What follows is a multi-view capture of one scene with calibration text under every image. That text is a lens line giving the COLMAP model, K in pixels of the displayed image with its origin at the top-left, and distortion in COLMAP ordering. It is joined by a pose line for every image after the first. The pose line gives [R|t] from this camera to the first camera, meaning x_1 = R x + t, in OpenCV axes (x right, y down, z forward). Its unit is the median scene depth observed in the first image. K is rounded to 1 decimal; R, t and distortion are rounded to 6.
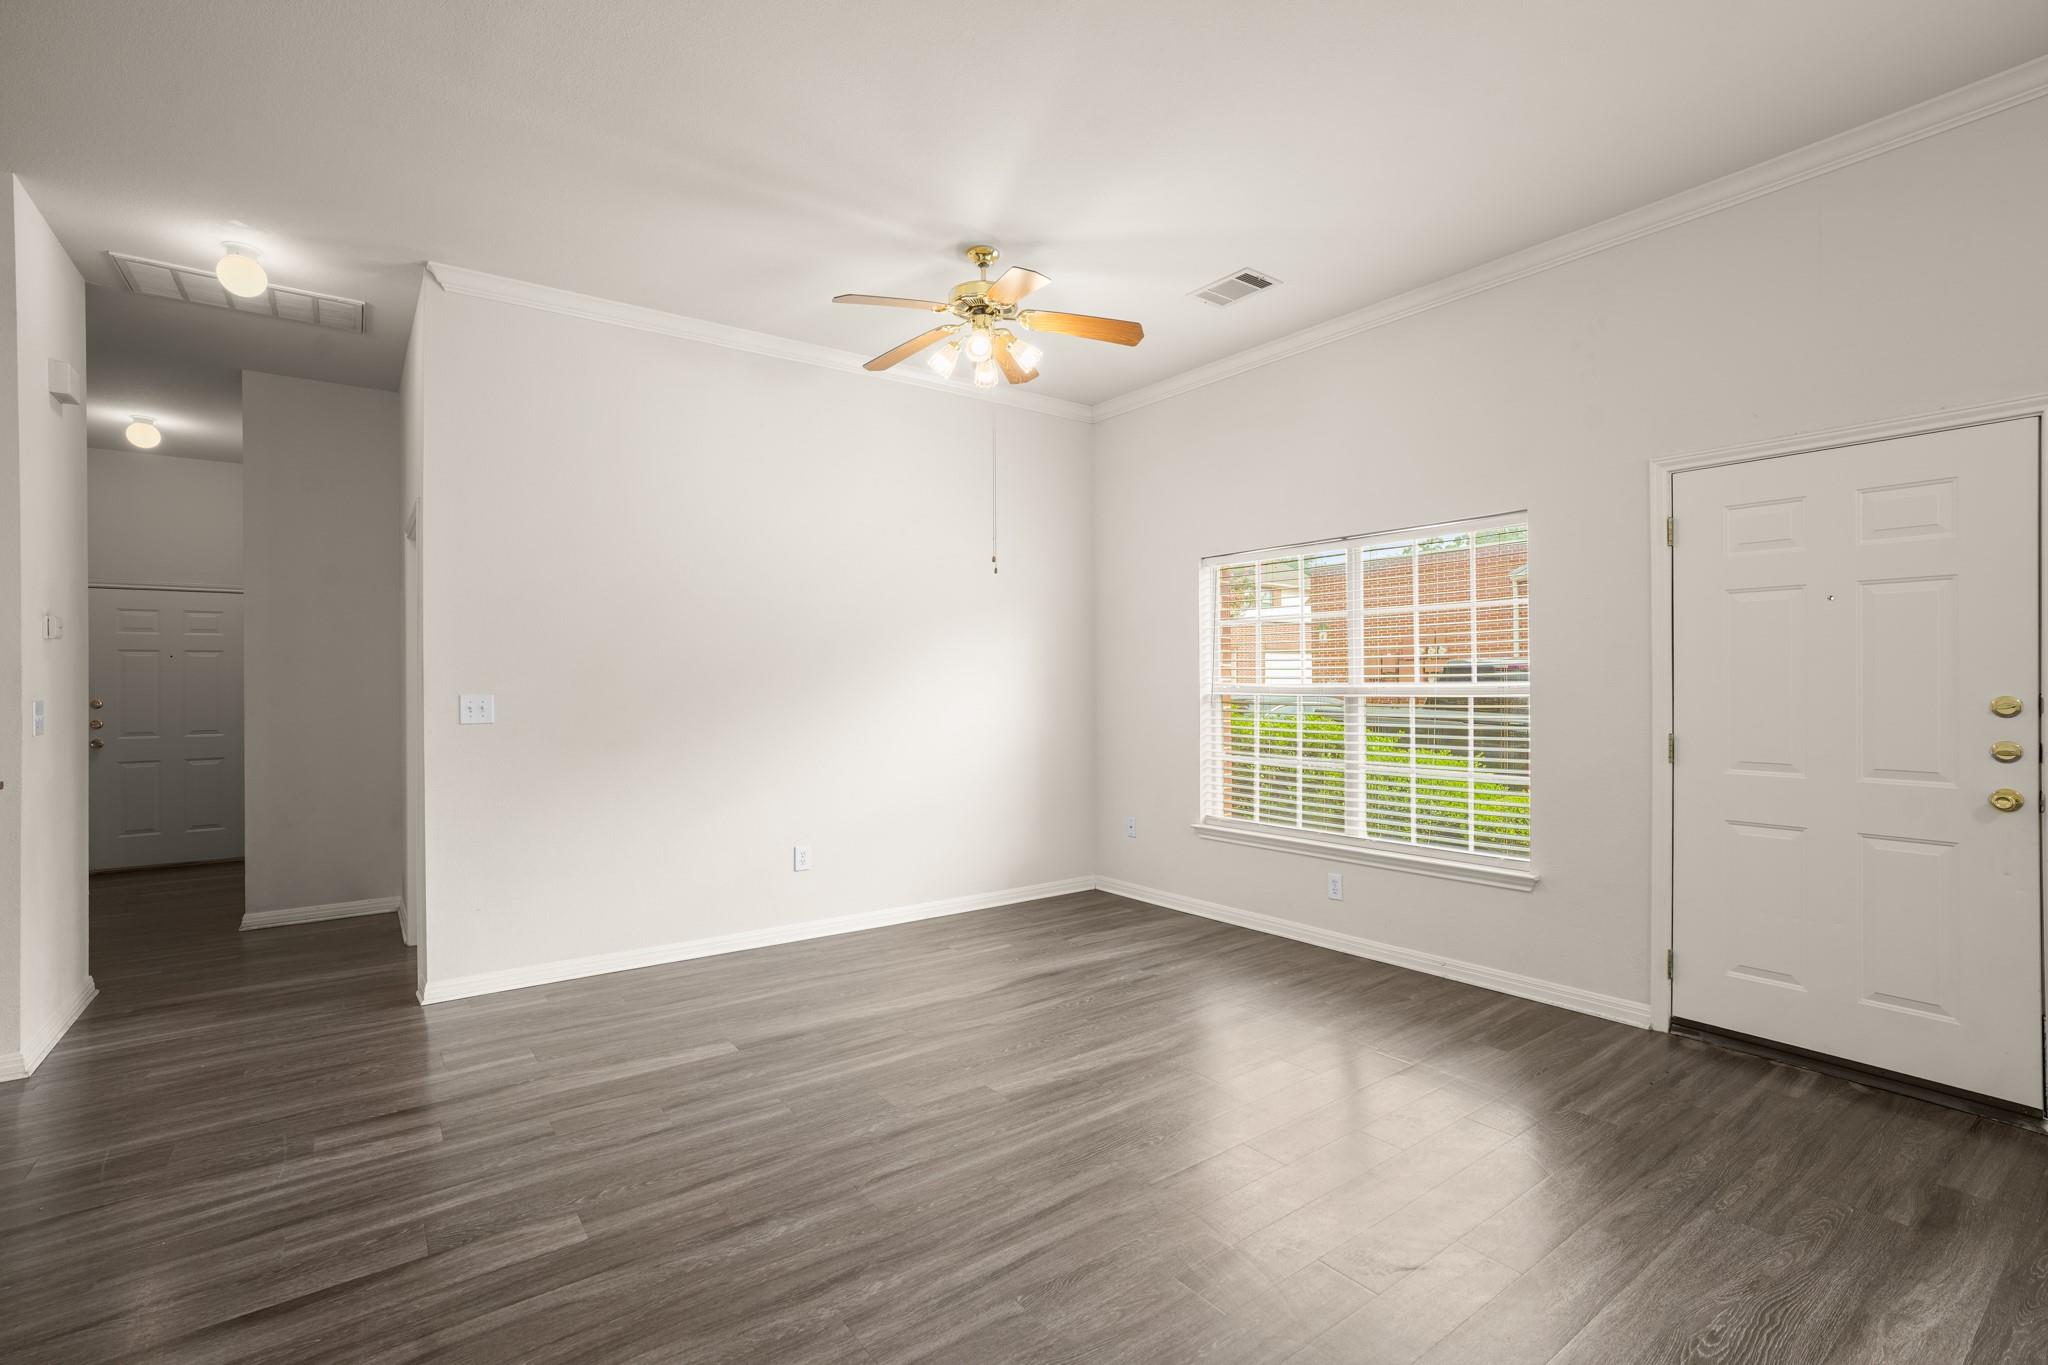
lens RADIAL K [[940.7, 0, 1027.0], [0, 940.7, 679.5], [0, 0, 1]] dist [-0.025342, 0.017722]
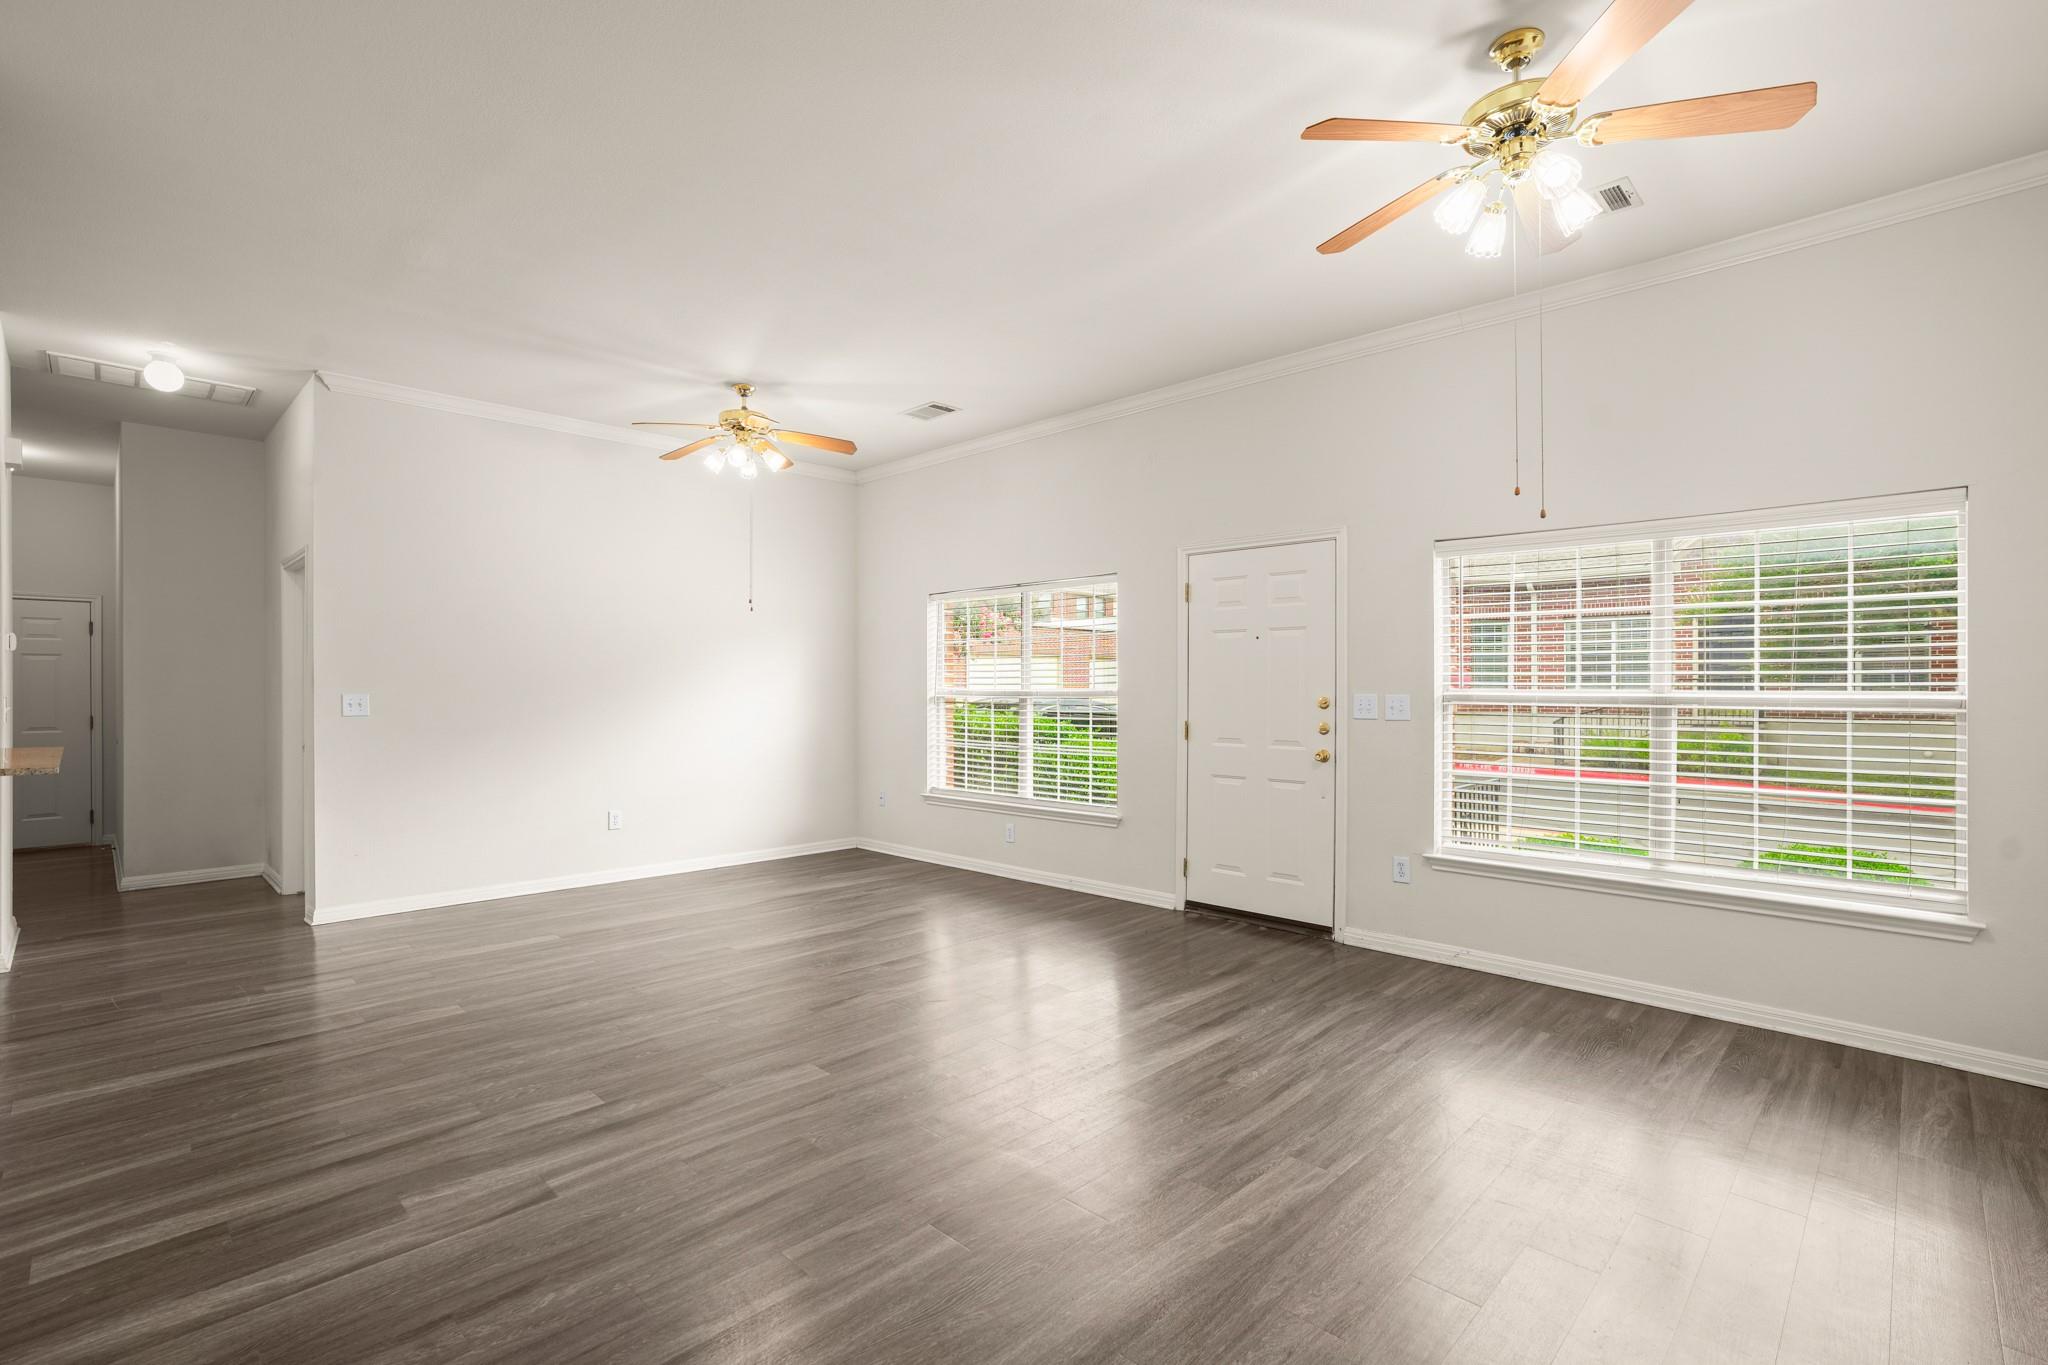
lens RADIAL K [[940.7, 0, 1017.9], [0, 940.7, 688.0], [0, 0, 1]] dist [-0.025342, 0.017722]
pose [[0.988909, 0.004114, 0.148464, 0.148751], [-0.004739, 0.999981, 0.003854, -0.002177], [-0.148445, -0.004515, 0.988910, -0.456698]]
